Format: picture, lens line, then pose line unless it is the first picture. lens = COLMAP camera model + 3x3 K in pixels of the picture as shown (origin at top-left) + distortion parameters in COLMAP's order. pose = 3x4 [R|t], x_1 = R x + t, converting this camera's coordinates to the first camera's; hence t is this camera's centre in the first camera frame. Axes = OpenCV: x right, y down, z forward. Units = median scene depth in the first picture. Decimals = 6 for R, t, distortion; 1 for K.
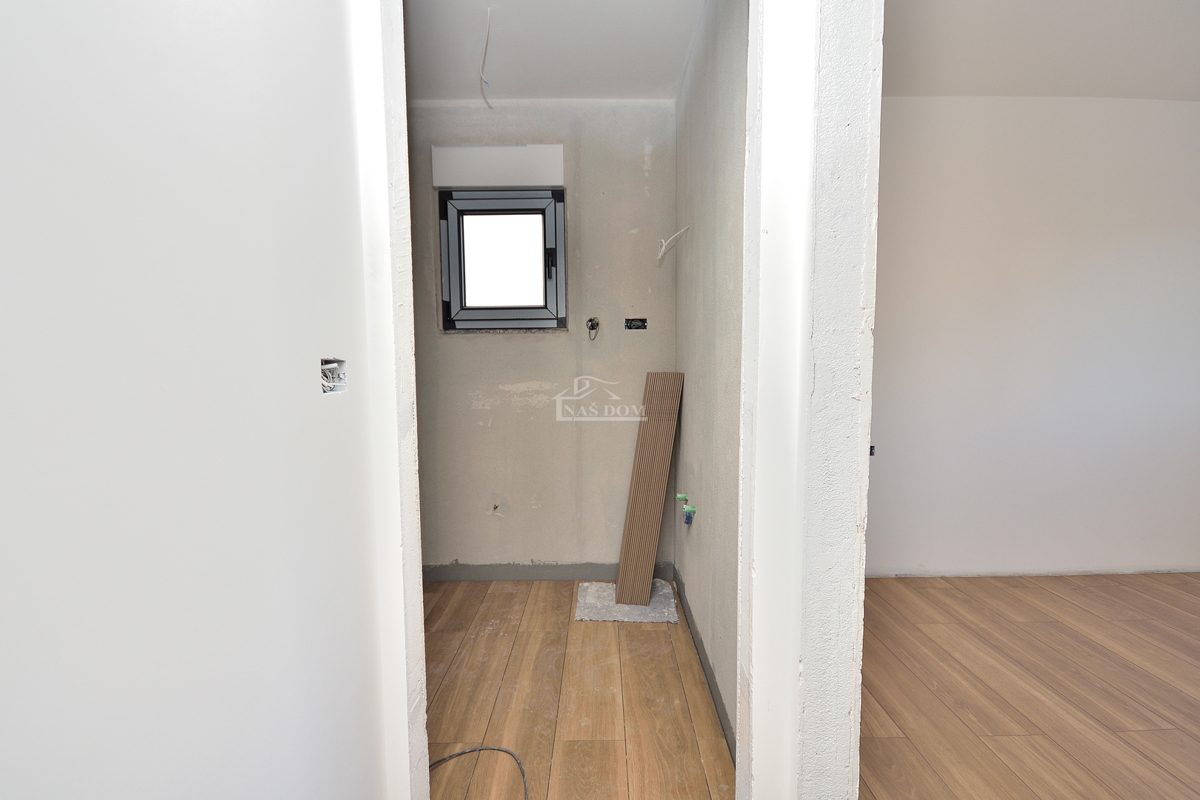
lens RADIAL K [[542.9, 0, 604.9], [0, 542.9, 409.5], [0, 0, 1]] dist [-0.003525, -0.001033]
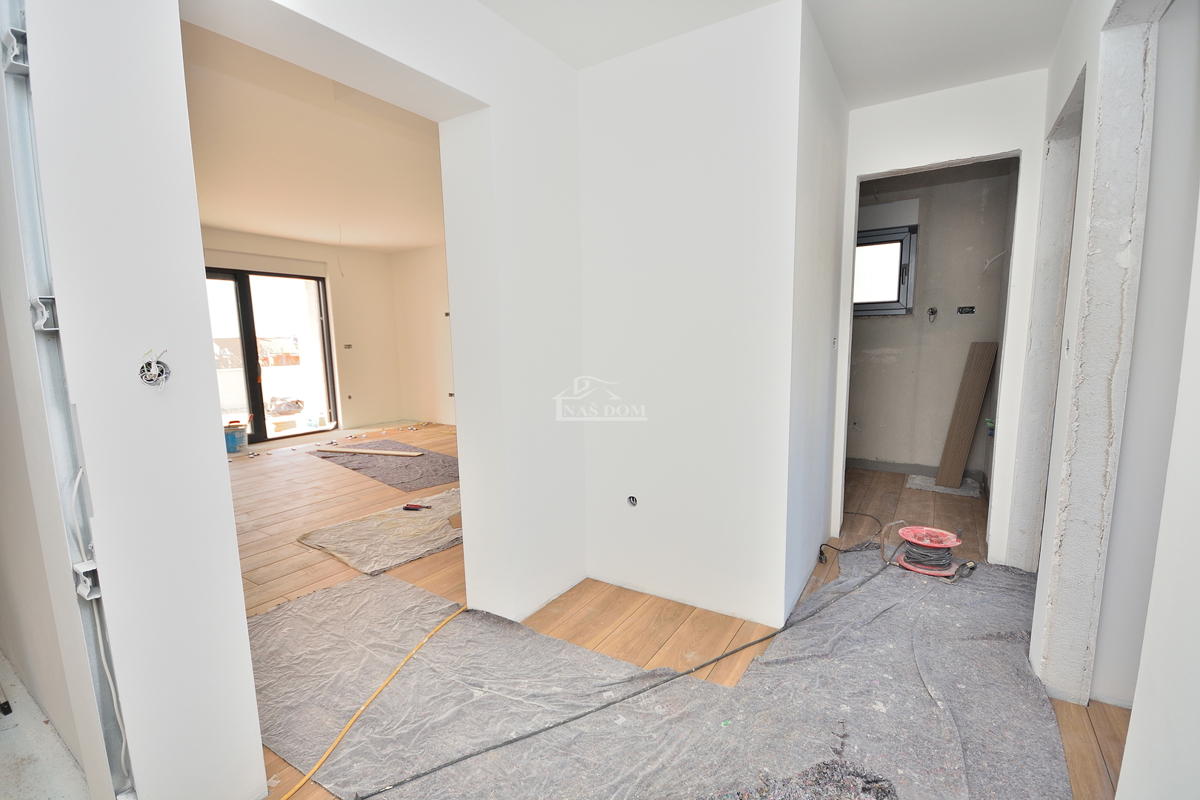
lens RADIAL K [[526.5, 0, 603.4], [0, 526.5, 409.6], [0, 0, 1]] dist [0.012930, -0.014470]
pose [[0.839833, 0.069356, -0.538396, 0.021067], [-0.039329, 0.996972, 0.067082, 0.061372], [0.541418, -0.035164, 0.840018, -0.820831]]
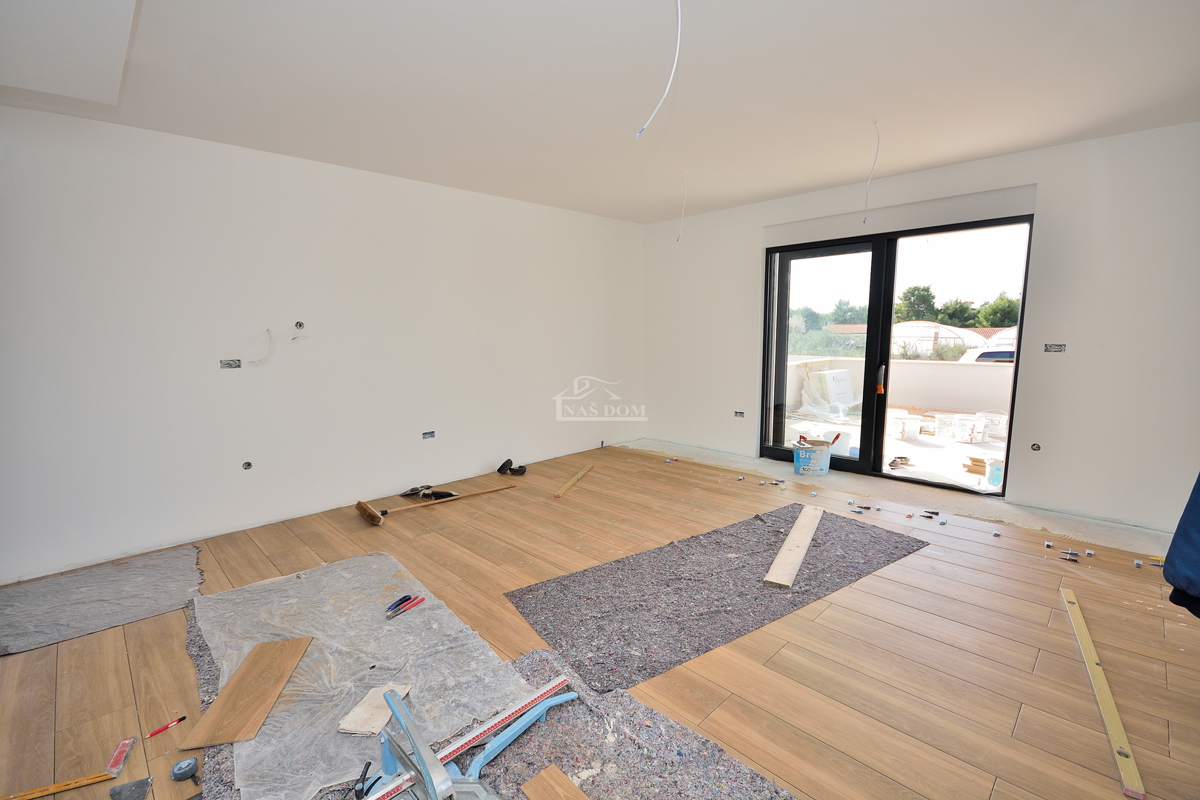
lens RADIAL K [[526.5, 0, 603.4], [0, 526.5, 409.6], [0, 0, 1]] dist [0.012930, -0.014470]
pose [[-0.713839, 0.125994, -0.688882, -0.784626], [-0.039301, 0.974925, 0.219035, -0.121721], [0.699206, 0.183429, -0.690988, 0.894953]]
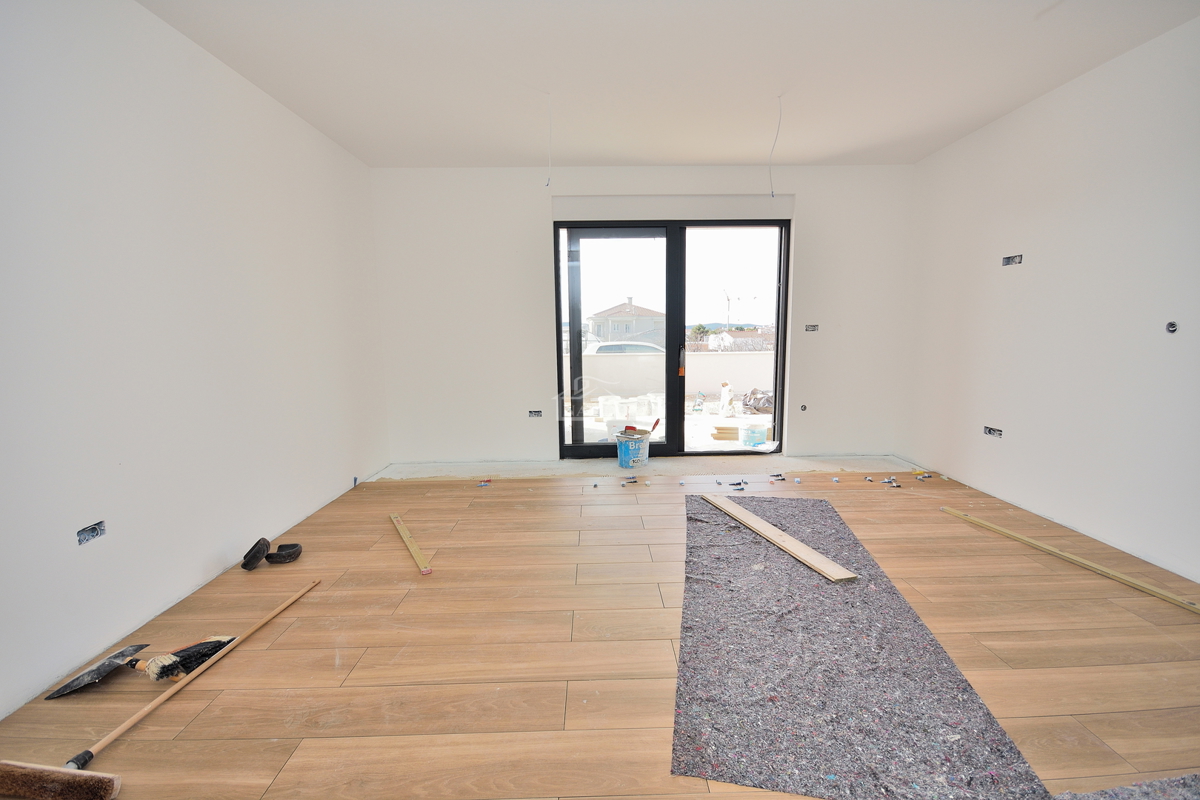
lens RADIAL K [[526.5, 0, 603.4], [0, 526.5, 409.6], [0, 0, 1]] dist [0.012930, -0.014470]
pose [[0.012432, 0.160253, -0.986998, -0.839121], [-0.073858, 0.984525, 0.158921, 0.012077], [0.997191, 0.070922, 0.024076, 0.055588]]
